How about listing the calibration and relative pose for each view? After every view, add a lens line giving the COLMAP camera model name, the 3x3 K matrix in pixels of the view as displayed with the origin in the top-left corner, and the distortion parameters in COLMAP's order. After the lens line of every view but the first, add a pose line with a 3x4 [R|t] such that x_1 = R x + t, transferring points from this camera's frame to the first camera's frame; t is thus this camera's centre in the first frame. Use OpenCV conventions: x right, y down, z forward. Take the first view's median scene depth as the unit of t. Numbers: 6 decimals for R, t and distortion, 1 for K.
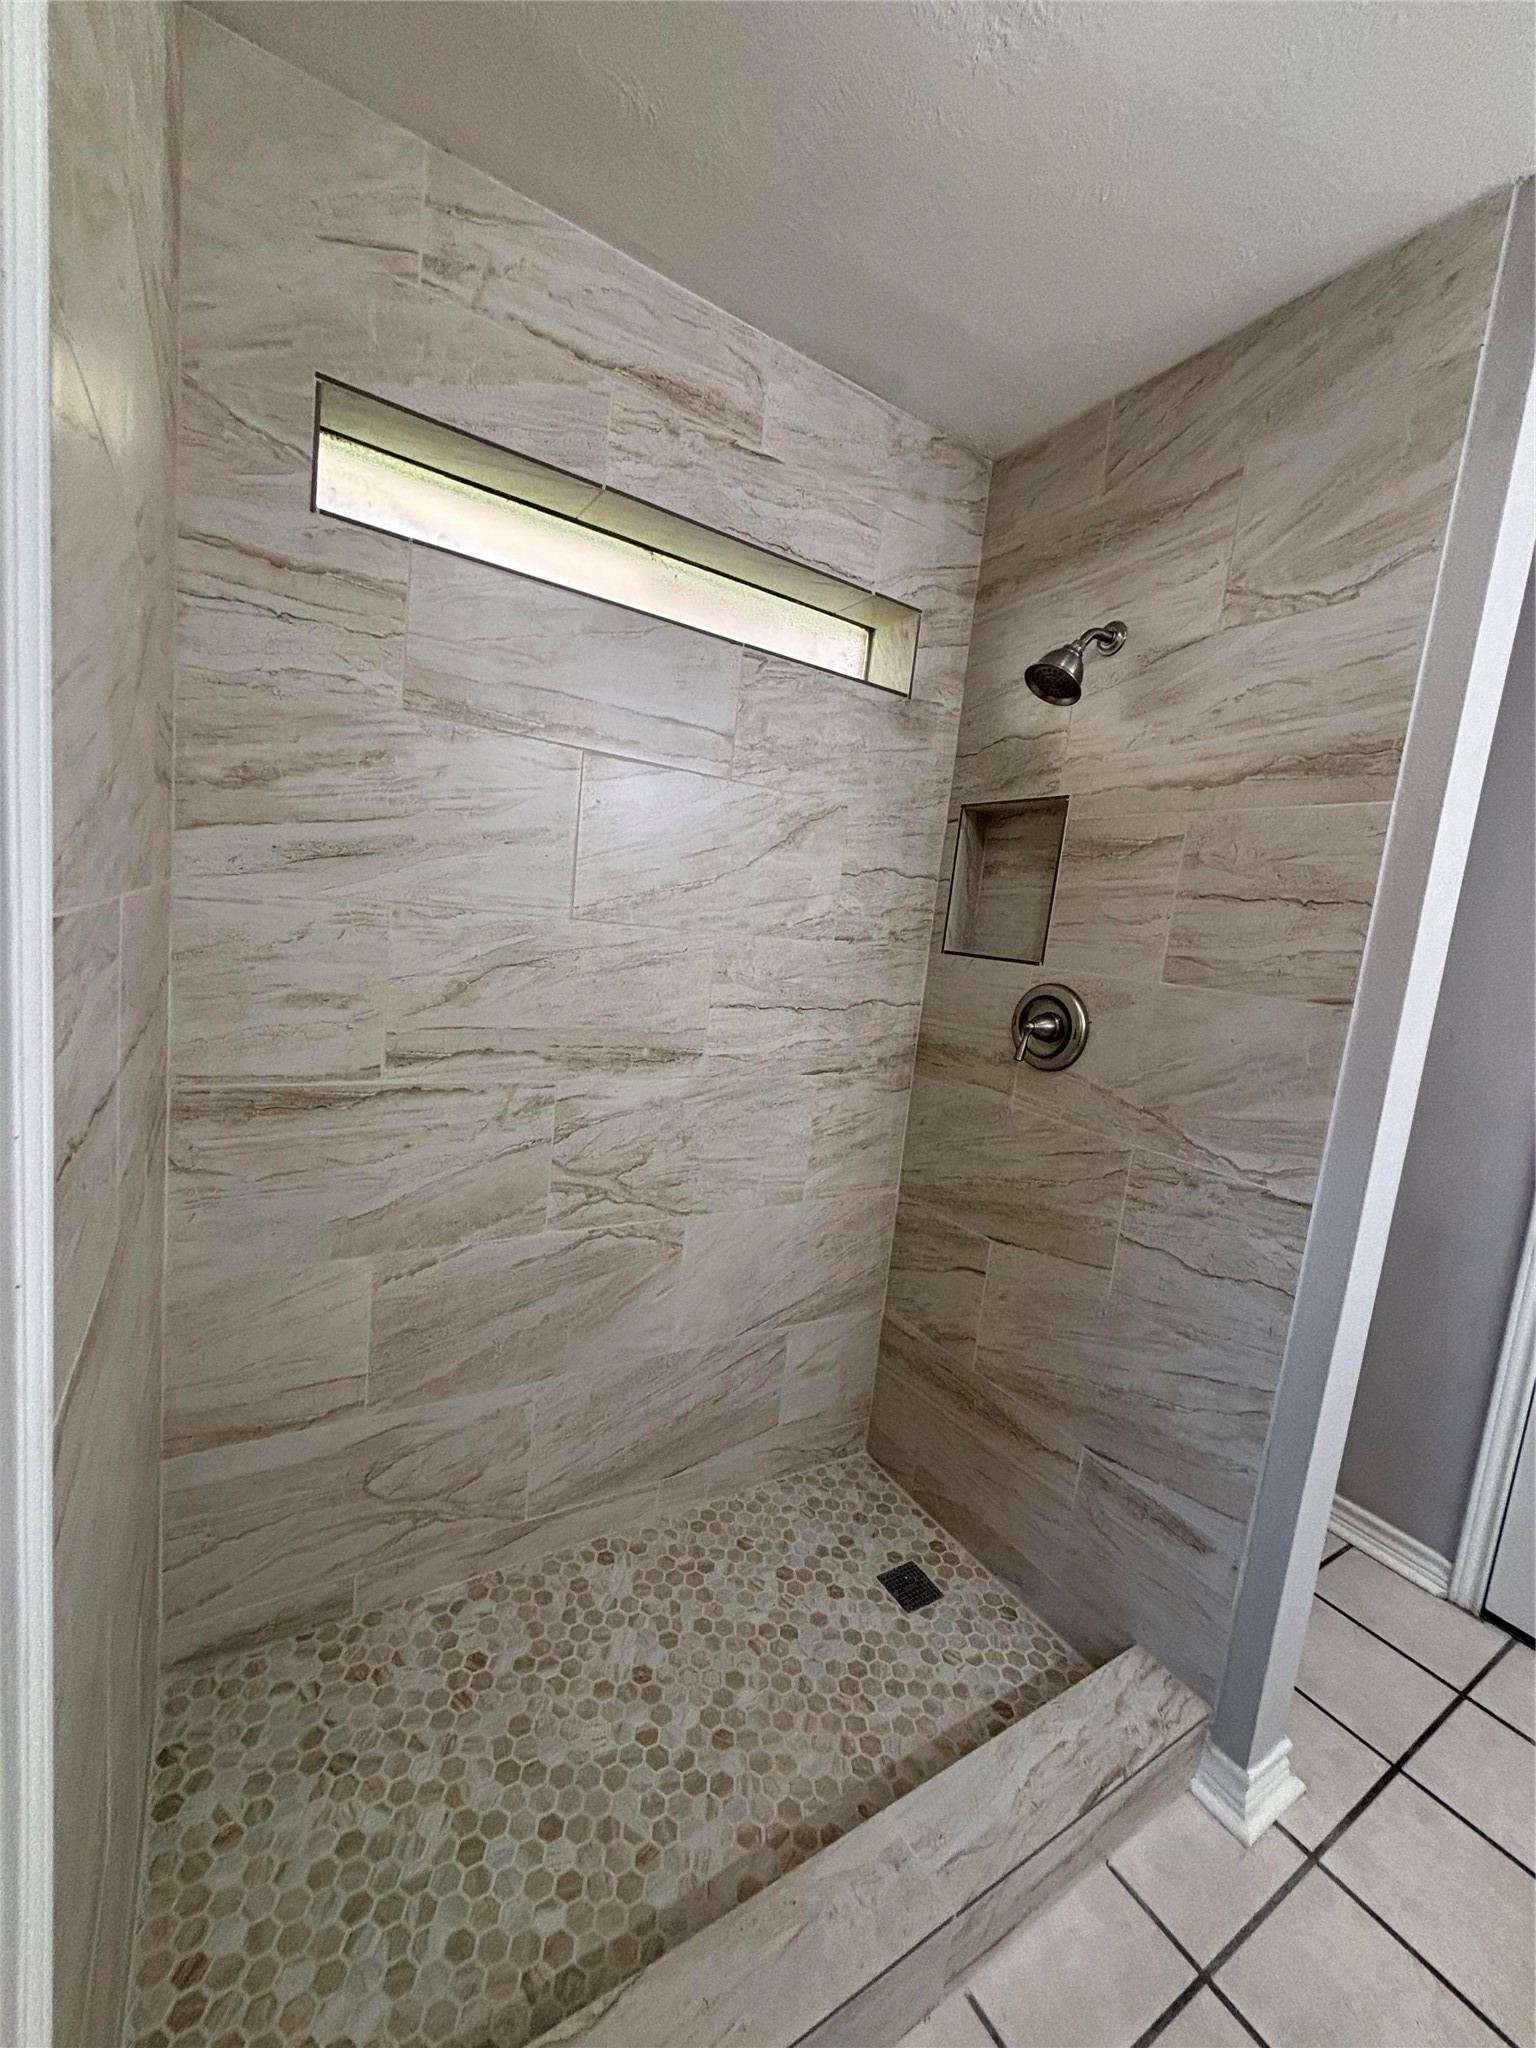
lens RADIAL K [[820.8, 0, 771.9], [0, 820.8, 1017.7], [0, 0, 1]] dist [-0.007439, 0.000076]
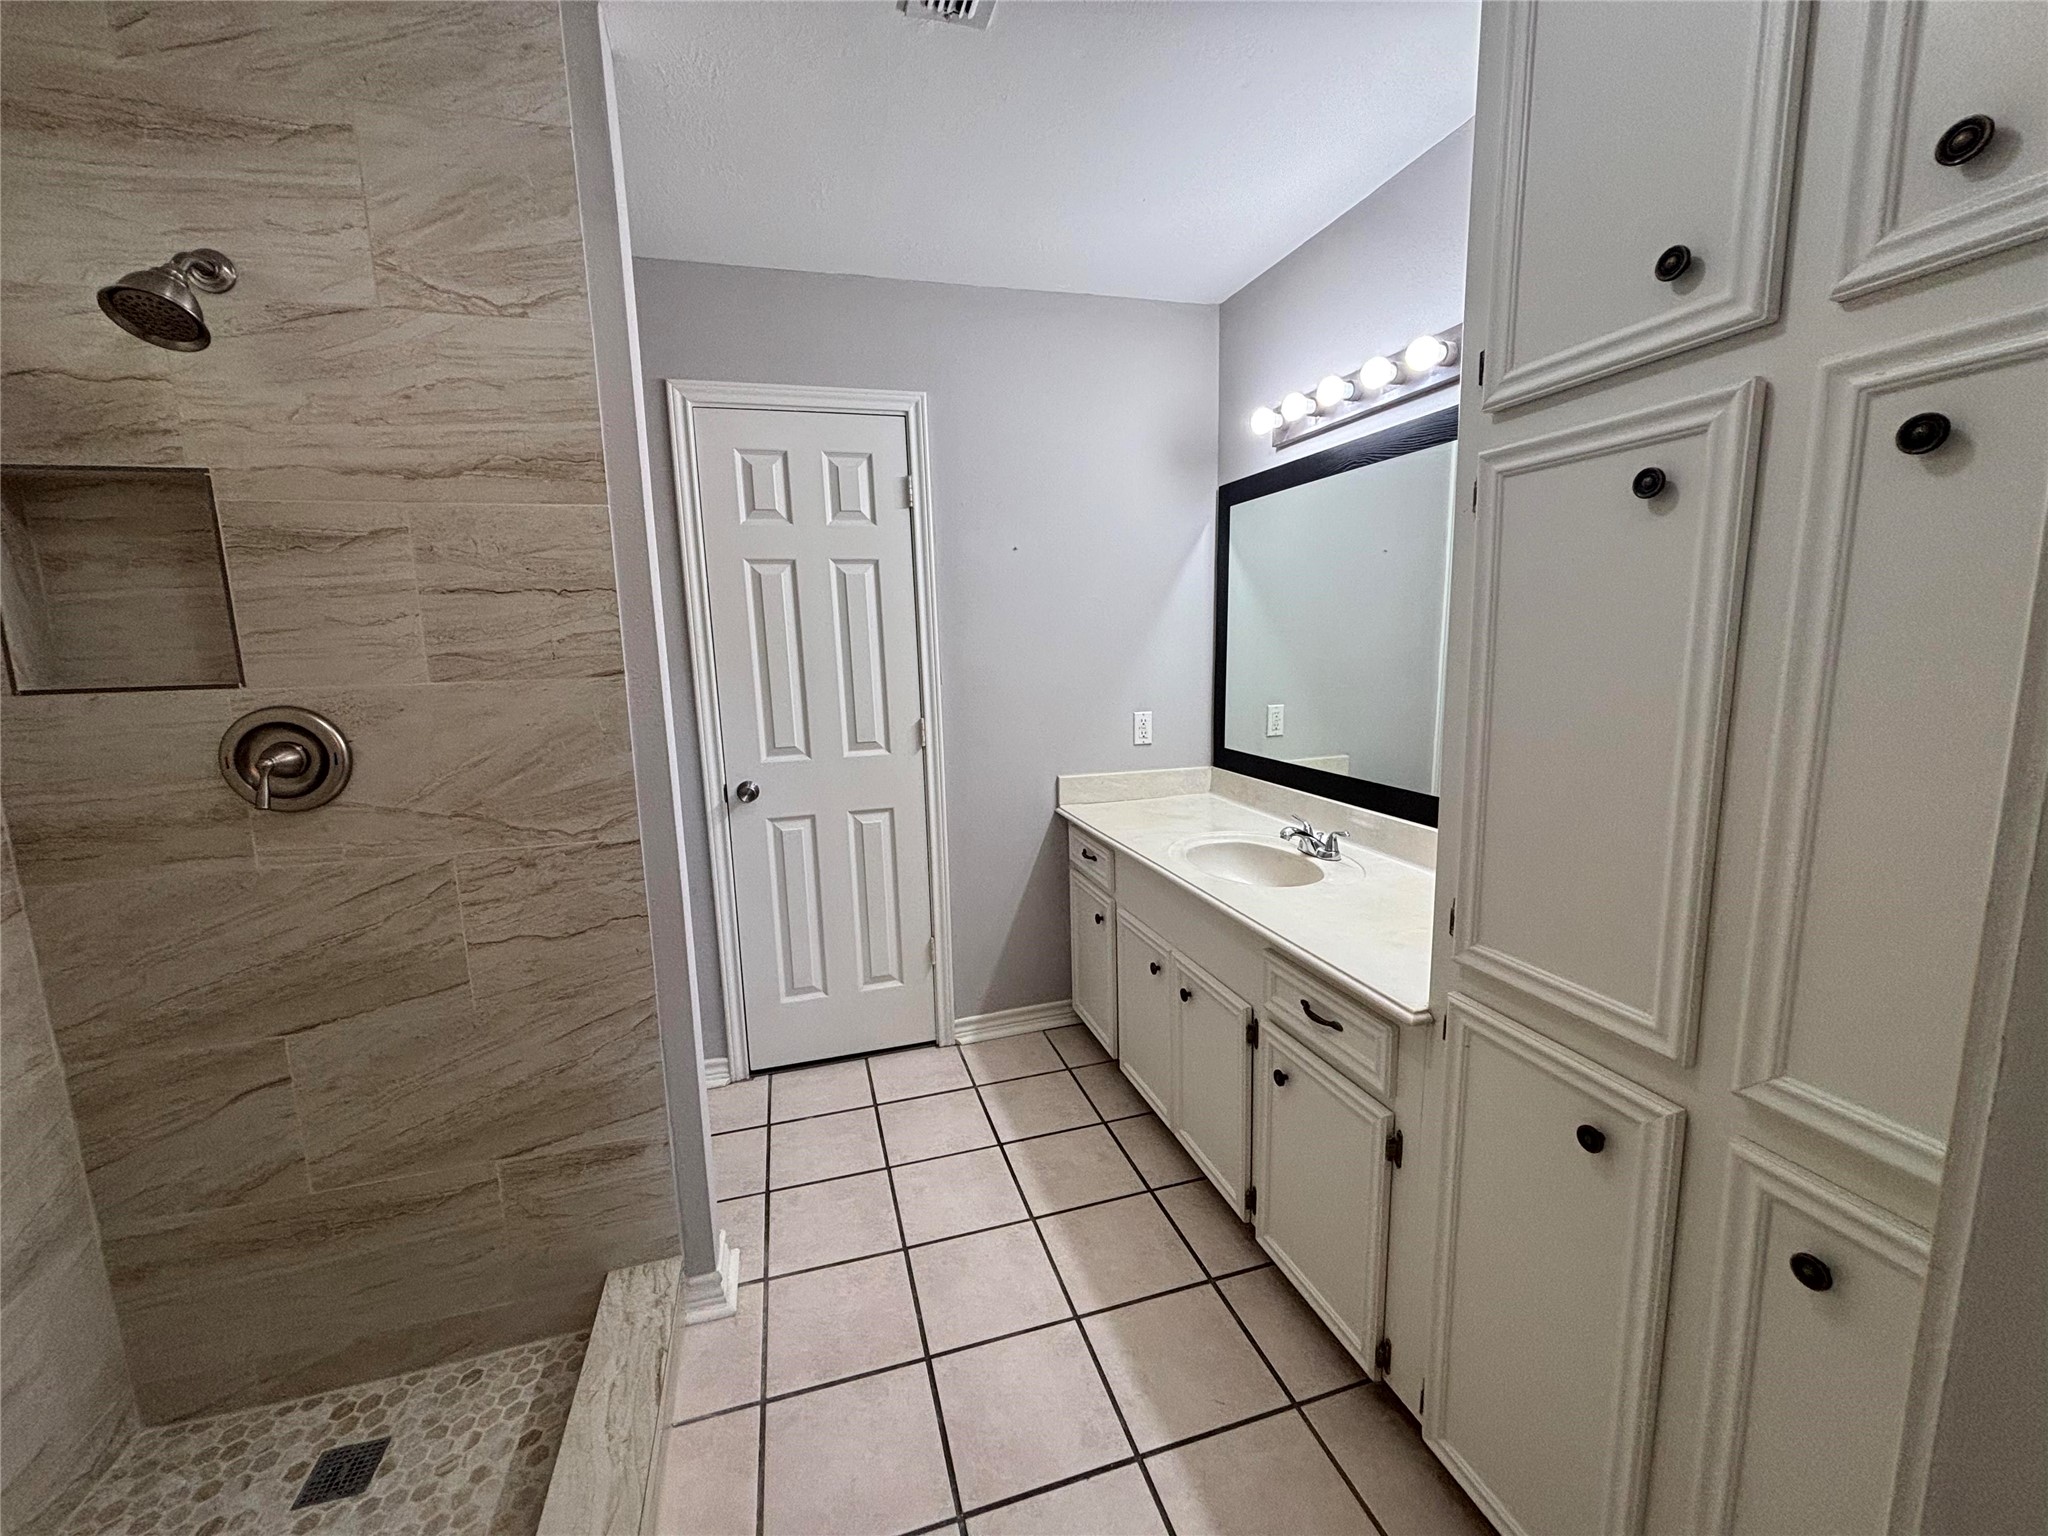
lens RADIAL K [[820.8, 0, 1017.6], [0, 820.8, 757.8], [0, 0, 1]] dist [-0.007439, 0.000076]
pose [[0.264814, -0.249352, 0.931503, -0.249886], [0.167252, 0.963225, 0.210296, -0.043527], [-0.949684, 0.100106, 0.296780, 0.068543]]
